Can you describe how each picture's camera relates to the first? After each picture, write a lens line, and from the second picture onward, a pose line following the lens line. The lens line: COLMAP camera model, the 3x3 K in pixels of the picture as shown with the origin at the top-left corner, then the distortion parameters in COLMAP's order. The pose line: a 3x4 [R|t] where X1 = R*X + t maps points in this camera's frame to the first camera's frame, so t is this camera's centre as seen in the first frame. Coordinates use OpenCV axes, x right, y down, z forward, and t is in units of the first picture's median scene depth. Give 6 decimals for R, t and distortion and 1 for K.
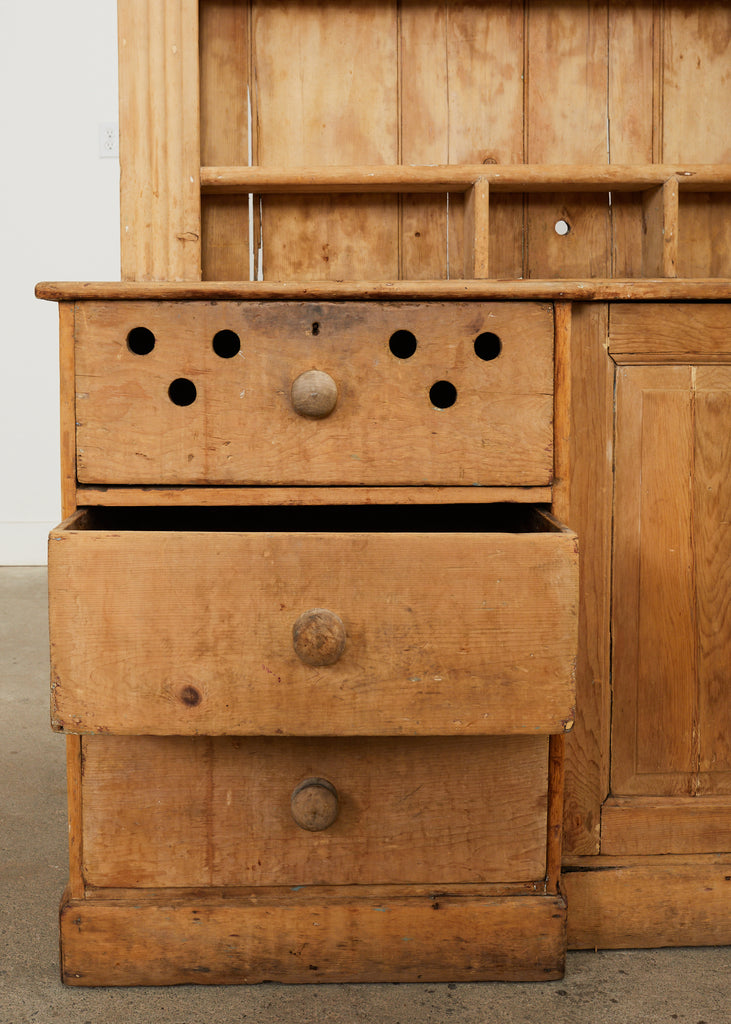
lens RADIAL K [[1213.8, 0, 333.8], [0, 1213.8, 411.3], [0, 0, 1]] dist [-0.038806, 0.000000]
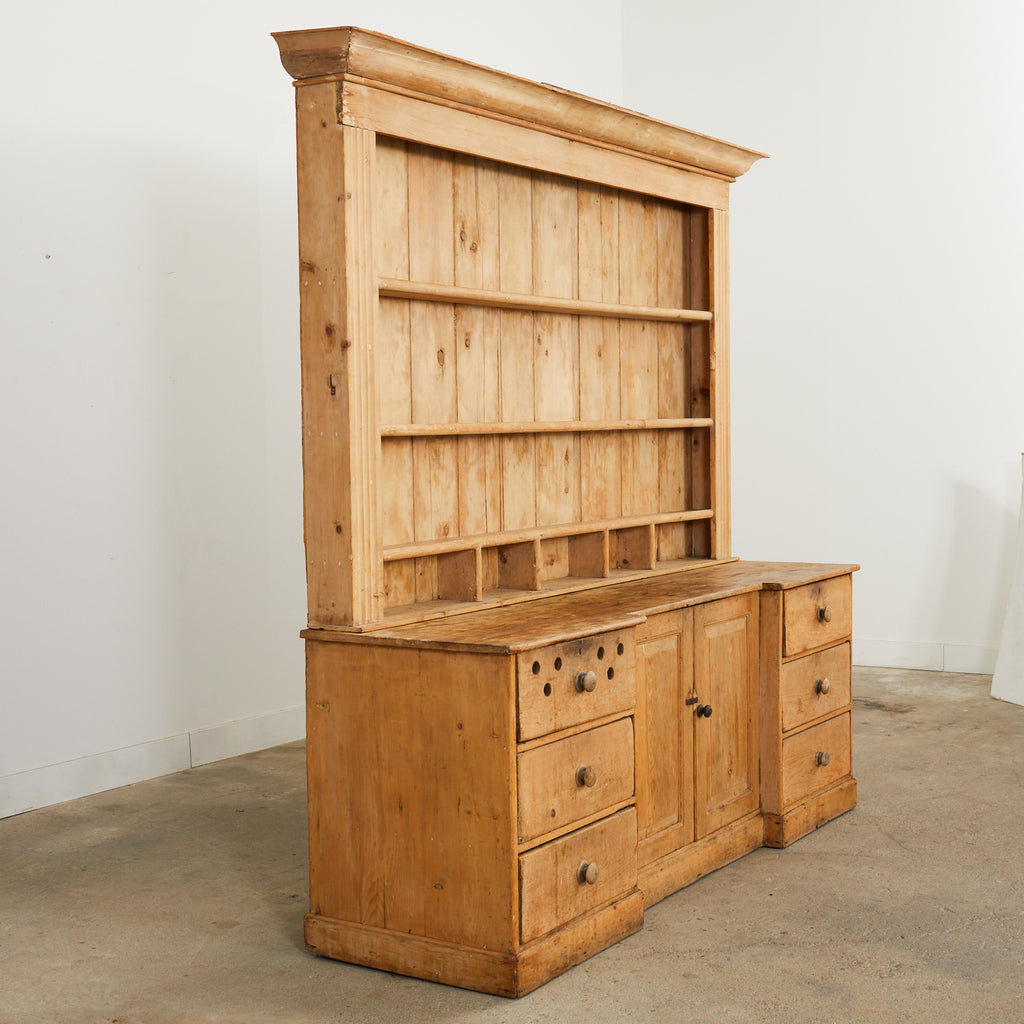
lens RADIAL K [[1626.0, 0, 585.1], [0, 1626.0, 539.5], [0, 0, 1]] dist [-0.071040, 0.000000]
pose [[0.532058, -0.068496, 0.843933, -2.281584], [0.072211, 0.996762, 0.035375, -0.344612], [-0.843623, 0.042119, 0.535282, -0.524574]]
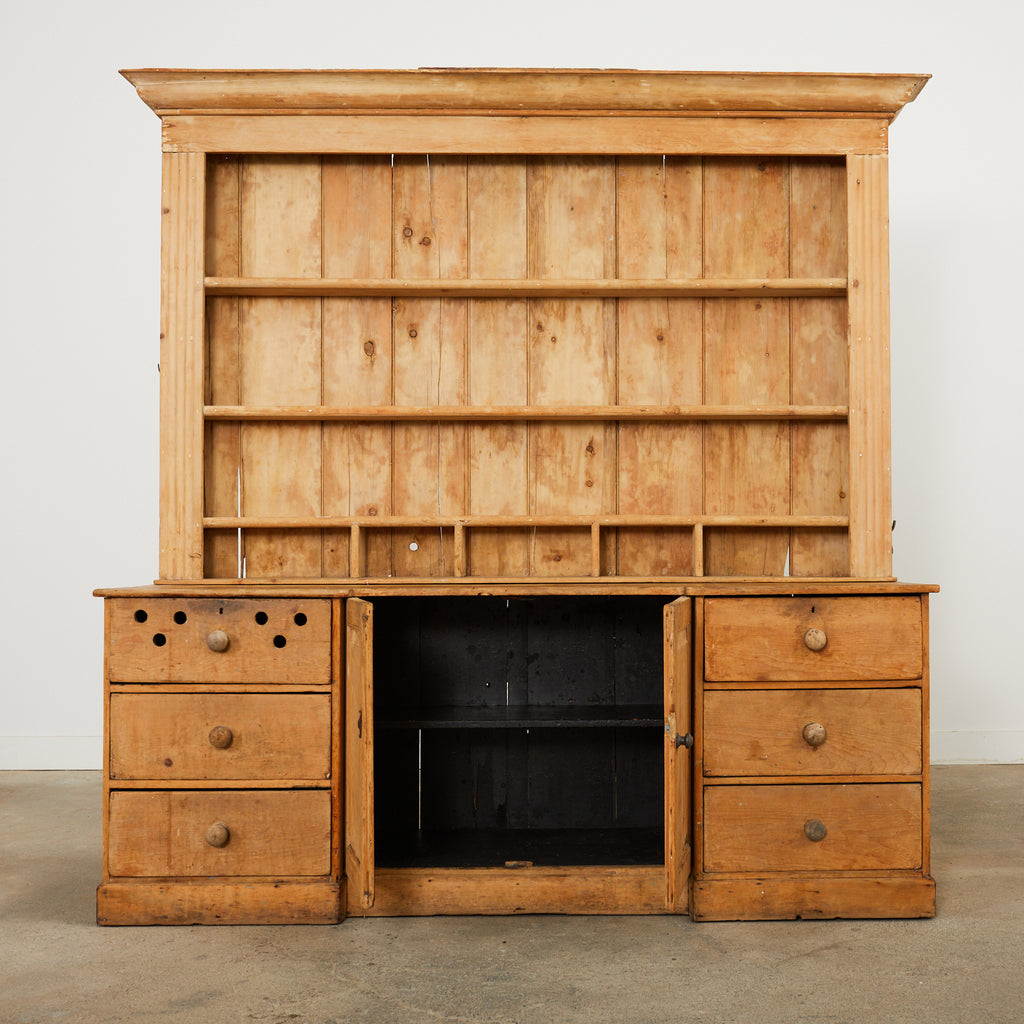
lens RADIAL K [[1447.4, 0, 622.7], [0, 1447.4, 517.4], [0, 0, 1]] dist [-0.034674, 0.000000]
pose [[0.999987, 0.001424, 0.004974, 0.652720], [-0.000937, 0.995328, -0.096550, 0.013598], [-0.005088, 0.096544, 0.995316, -1.508888]]
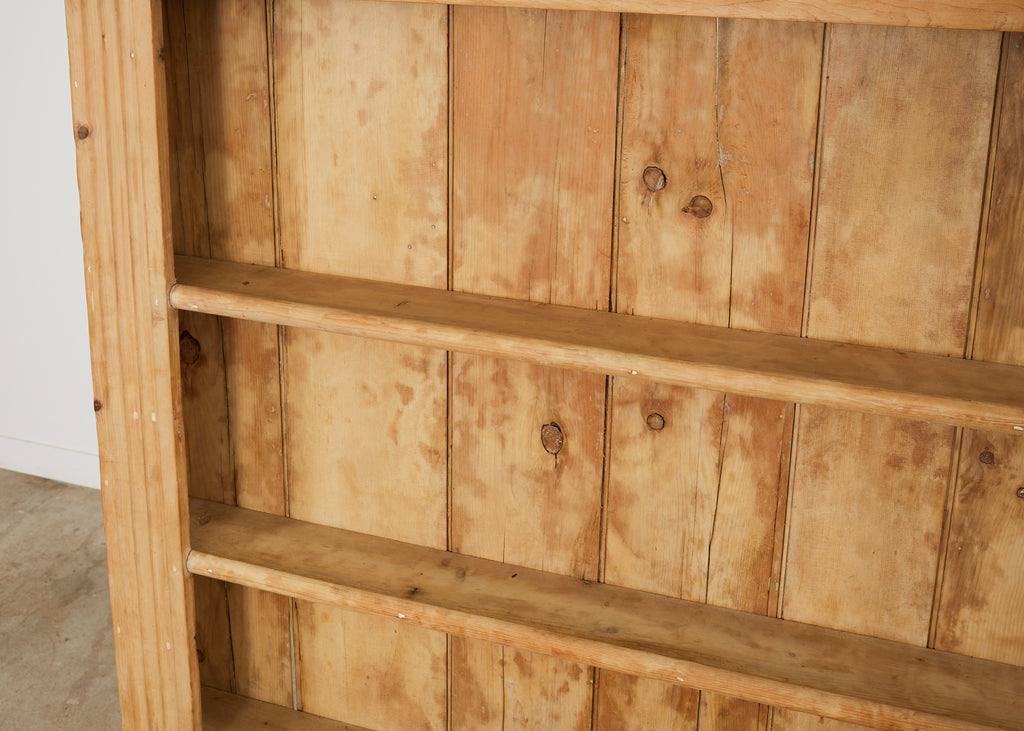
lens RADIAL K [[1049.9, 0, 509.8], [0, 1049.9, 164.1], [0, 0, 1]] dist [-0.042033, 0.000000]
pose [[0.948261, 0.088325, -0.304959, 0.379338], [-0.045459, 0.988399, 0.144914, -0.952439], [0.314221, -0.123553, 0.941276, 0.499902]]
